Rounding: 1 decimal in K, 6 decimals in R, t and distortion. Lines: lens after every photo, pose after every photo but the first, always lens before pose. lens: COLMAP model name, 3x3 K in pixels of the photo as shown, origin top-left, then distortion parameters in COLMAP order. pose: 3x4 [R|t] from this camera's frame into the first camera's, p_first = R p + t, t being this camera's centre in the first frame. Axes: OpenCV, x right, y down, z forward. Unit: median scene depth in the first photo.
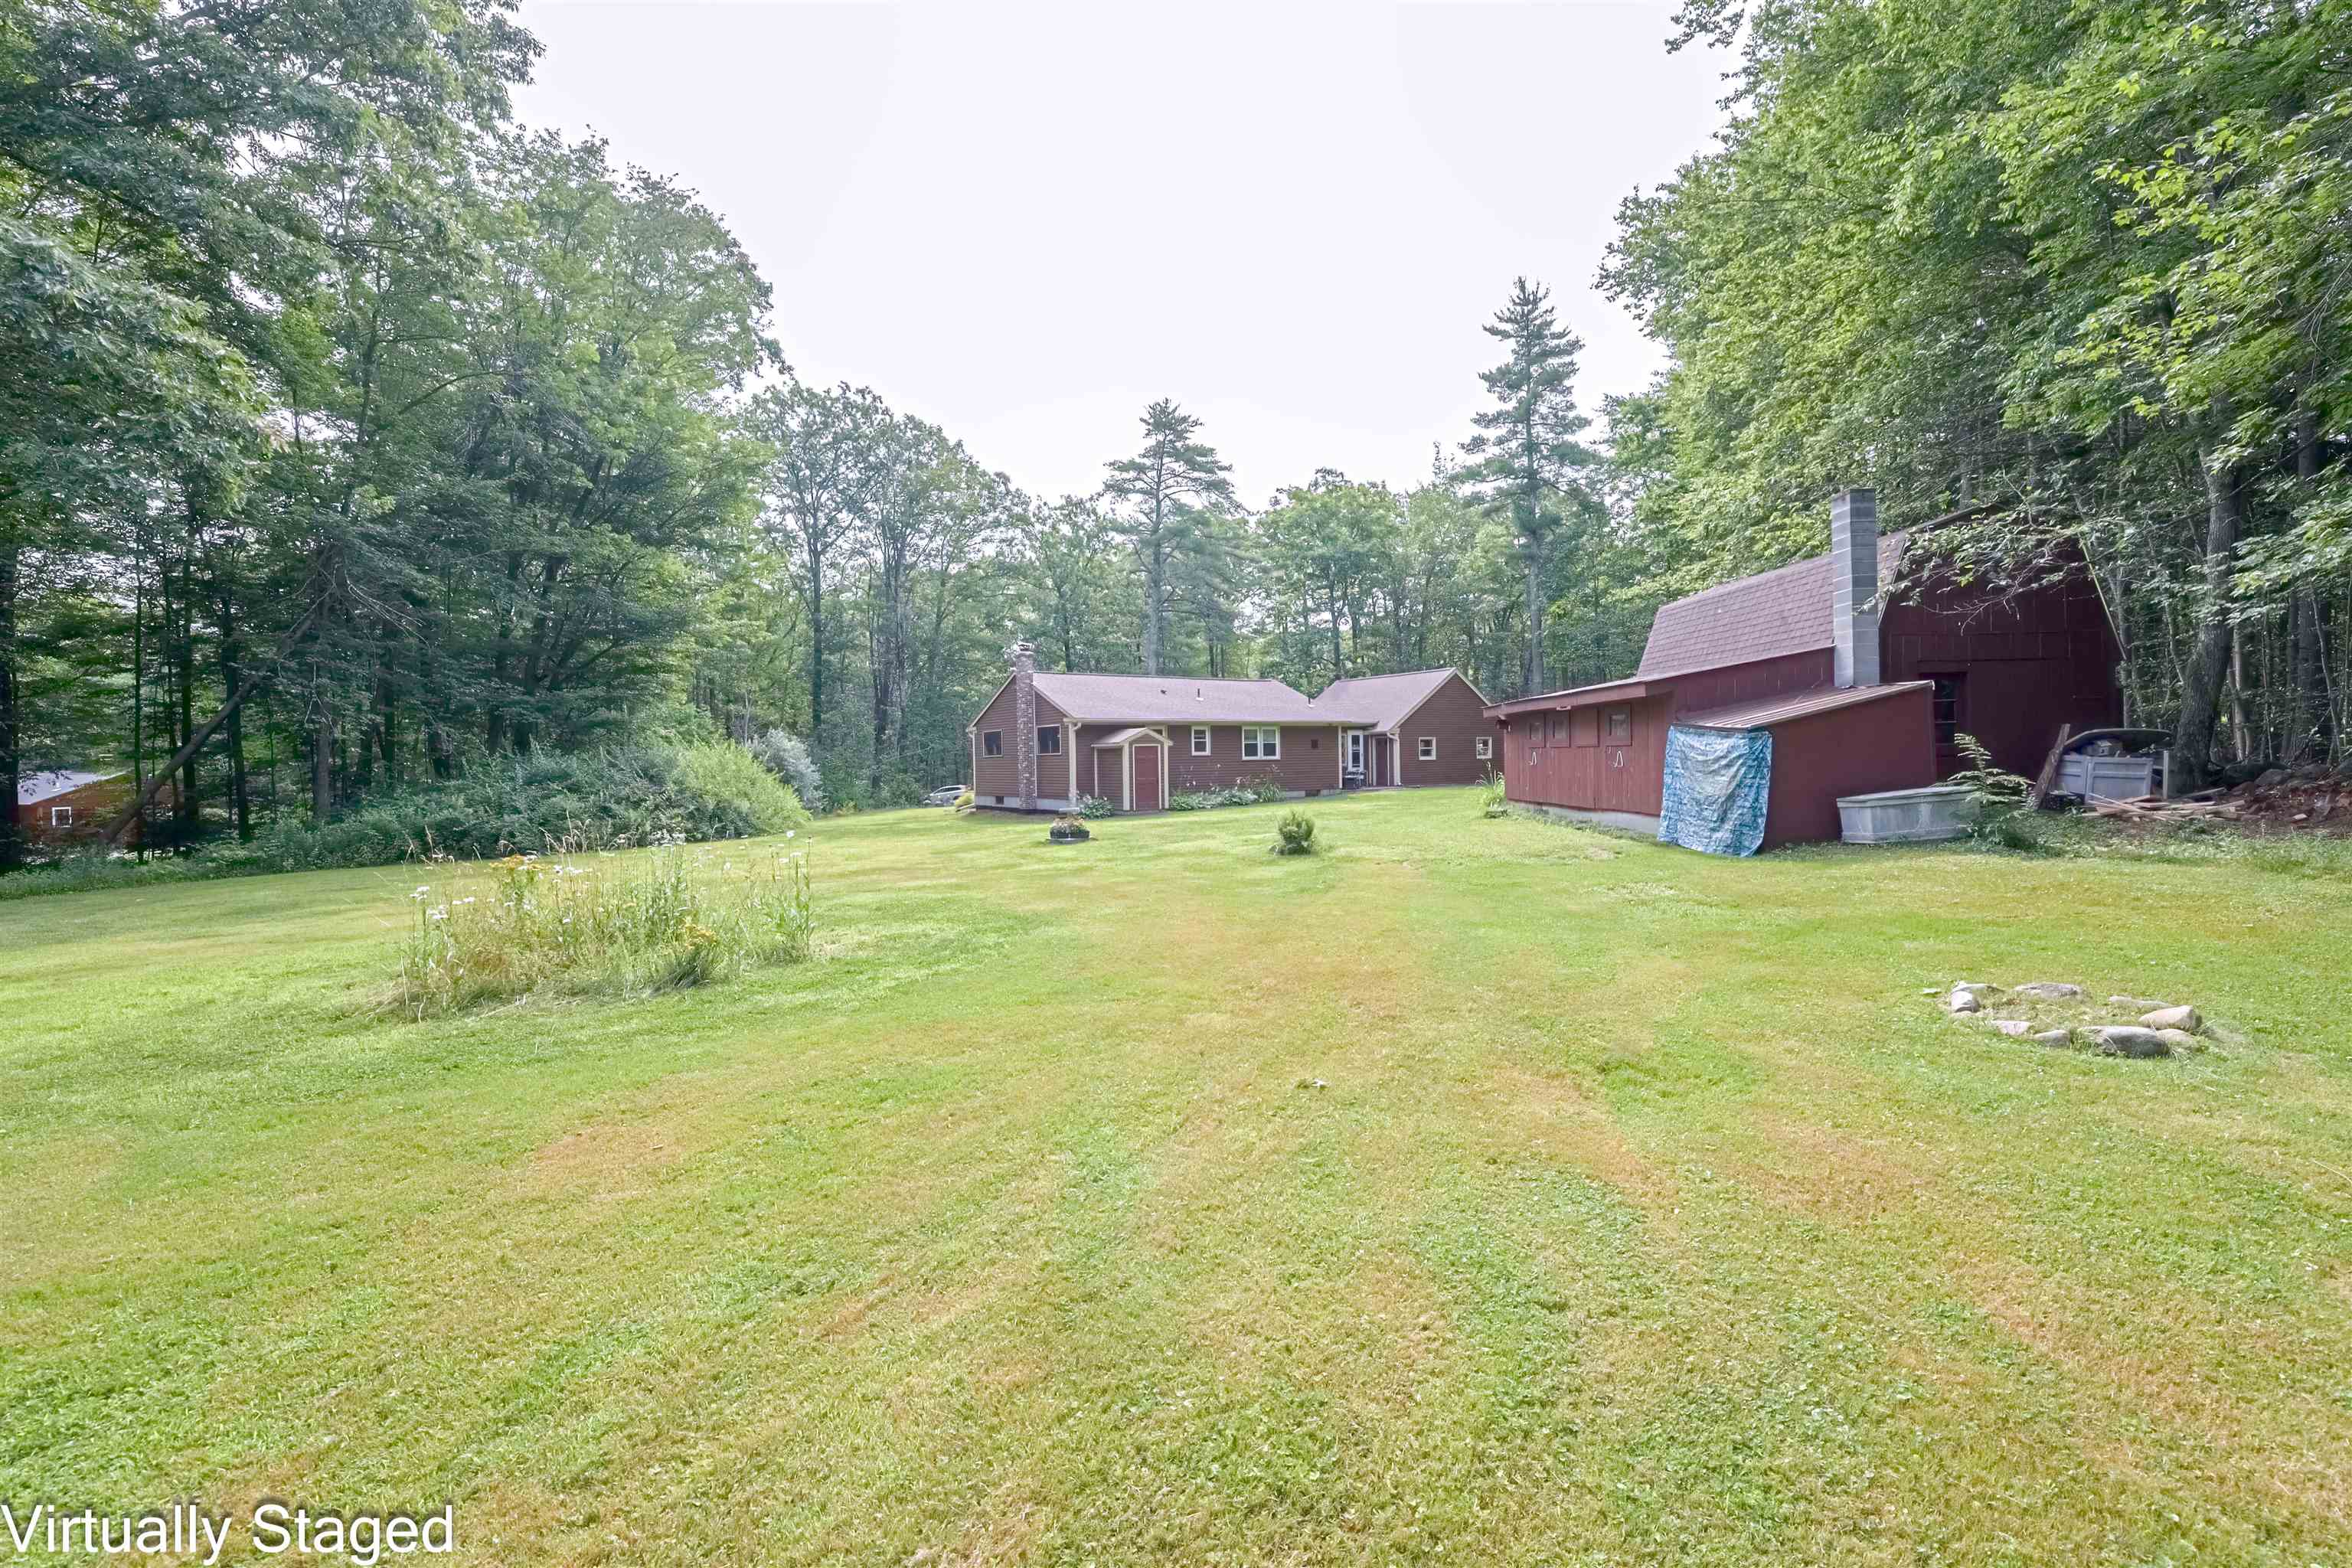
lens RADIAL K [[1042.3, 0, 1132.7], [0, 1042.3, 783.9], [0, 0, 1]] dist [-0.001709, 0.000295]
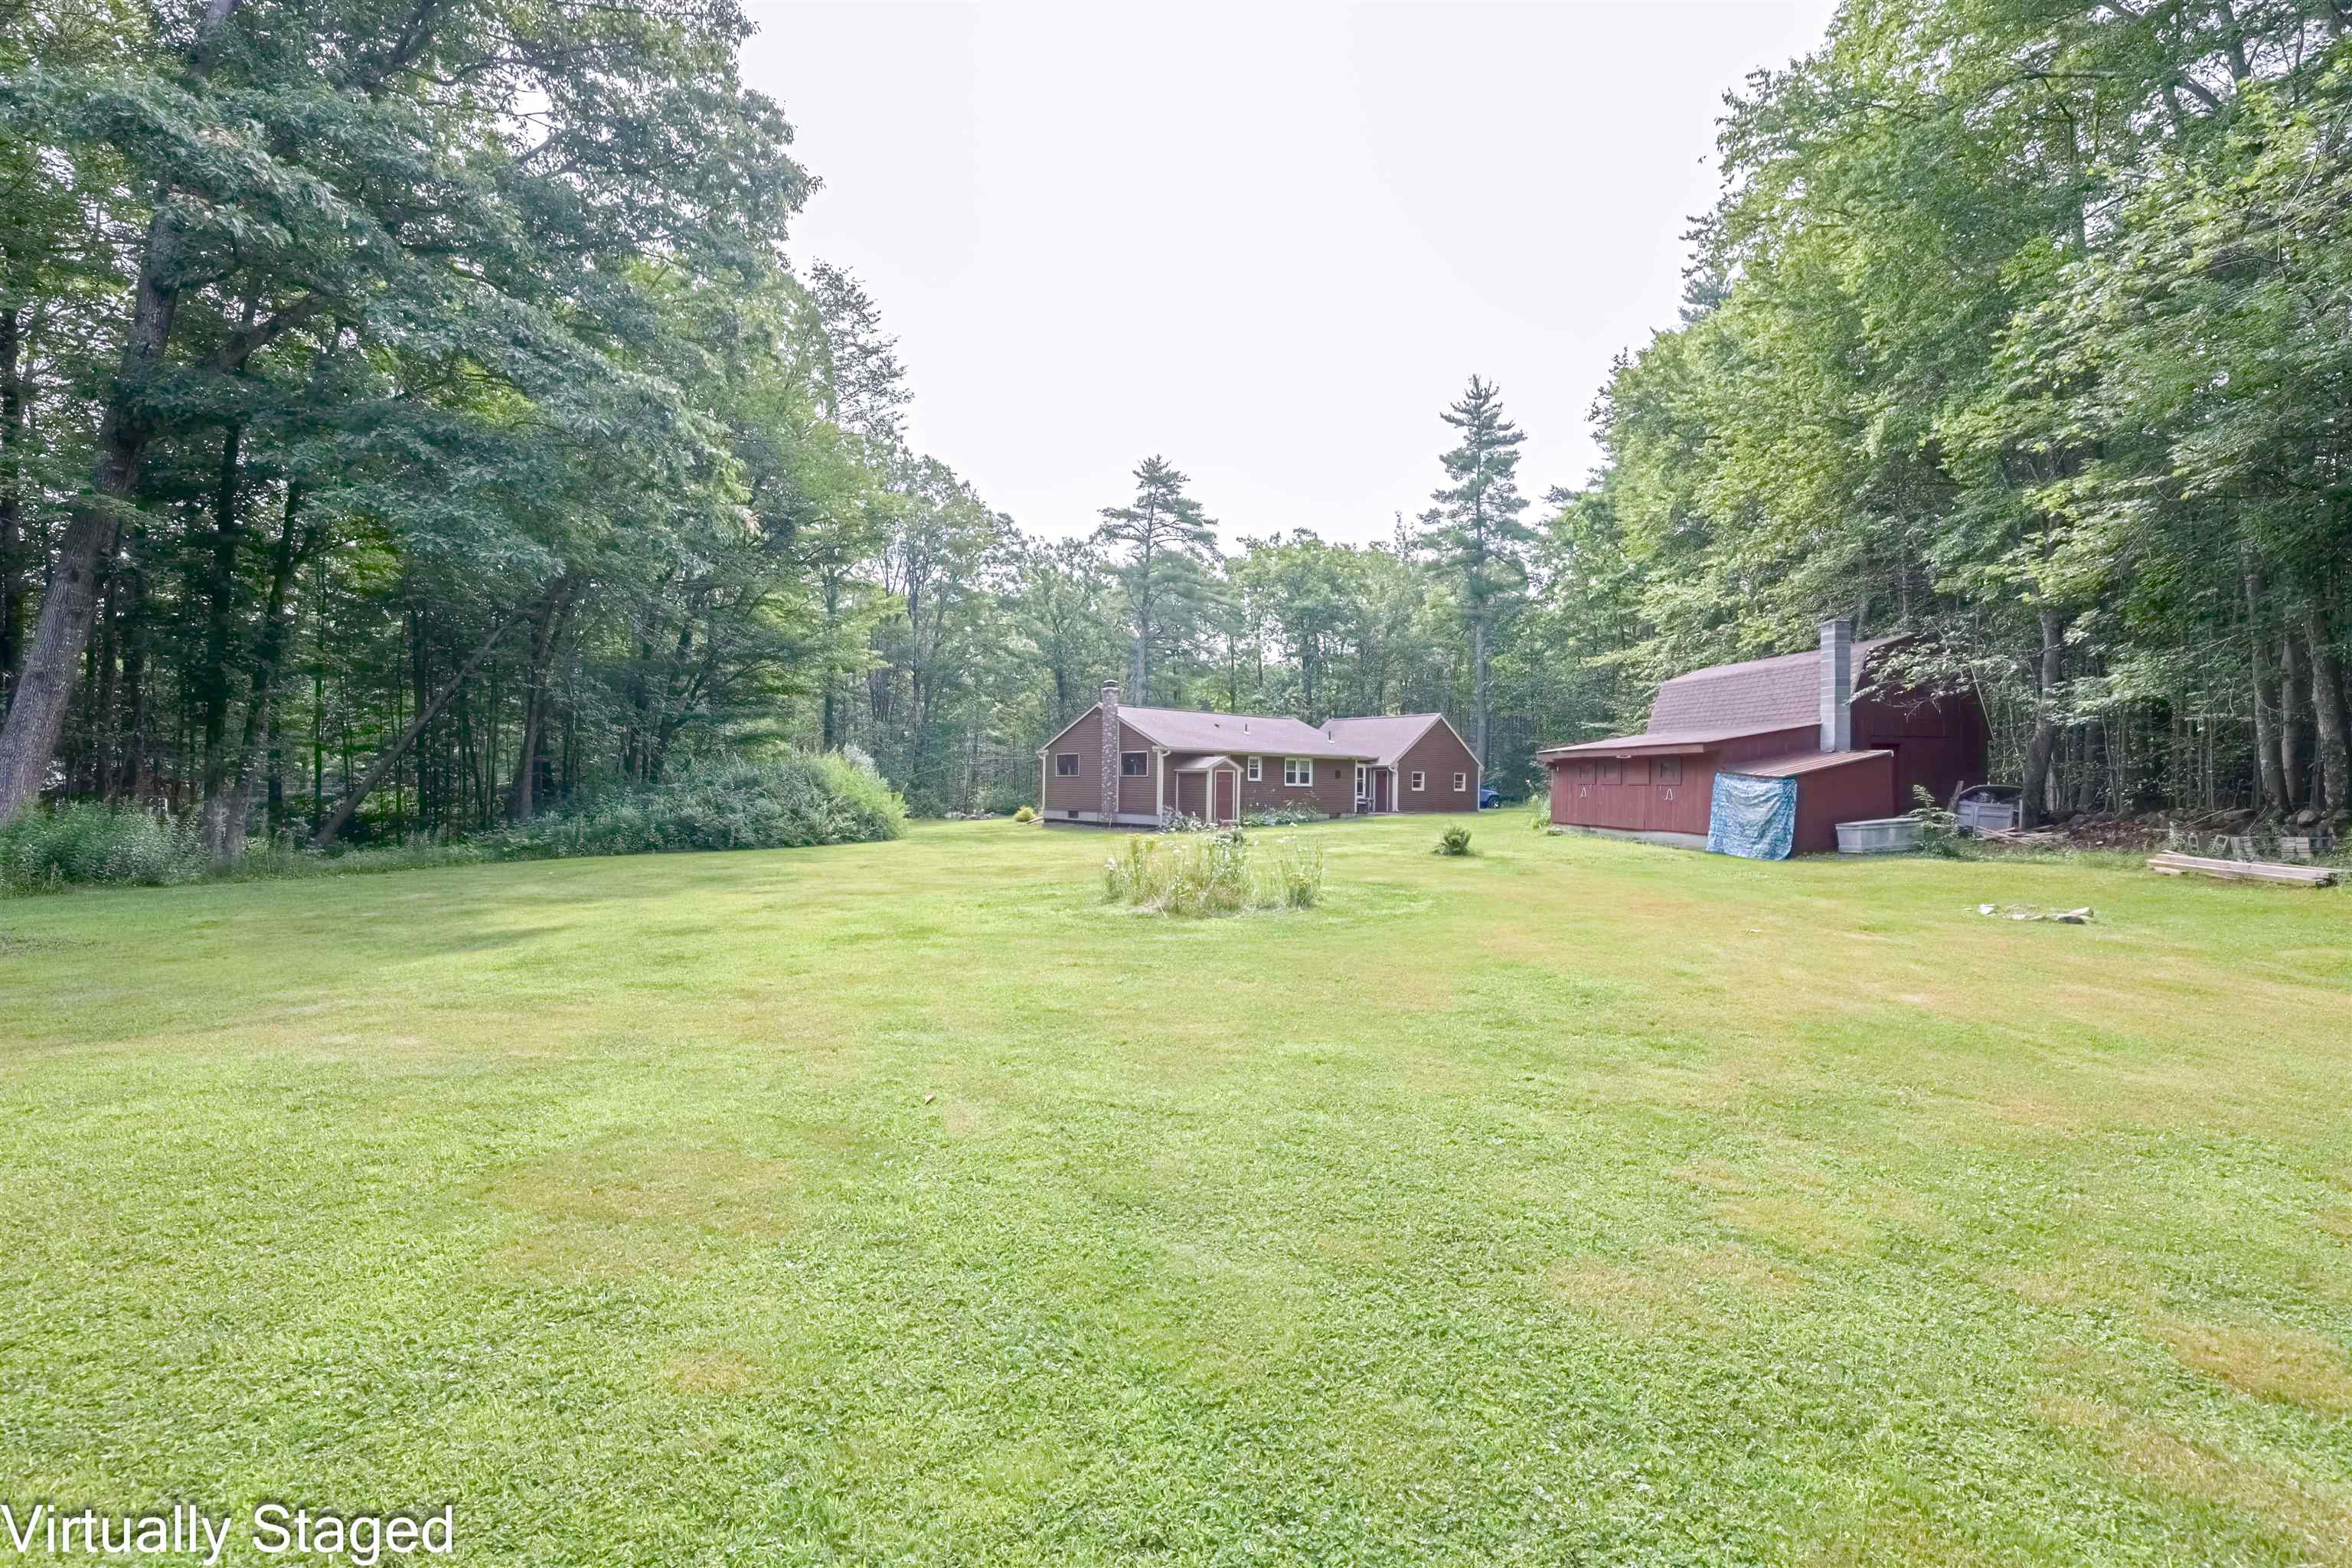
lens RADIAL K [[1042.3, 0, 1132.7], [0, 1042.3, 783.9], [0, 0, 1]] dist [-0.001709, 0.000295]
pose [[0.992999, 0.031998, 0.113708, -0.172689], [-0.029480, 0.999283, -0.023753, 0.006979], [-0.114387, 0.020235, 0.993230, -0.134697]]
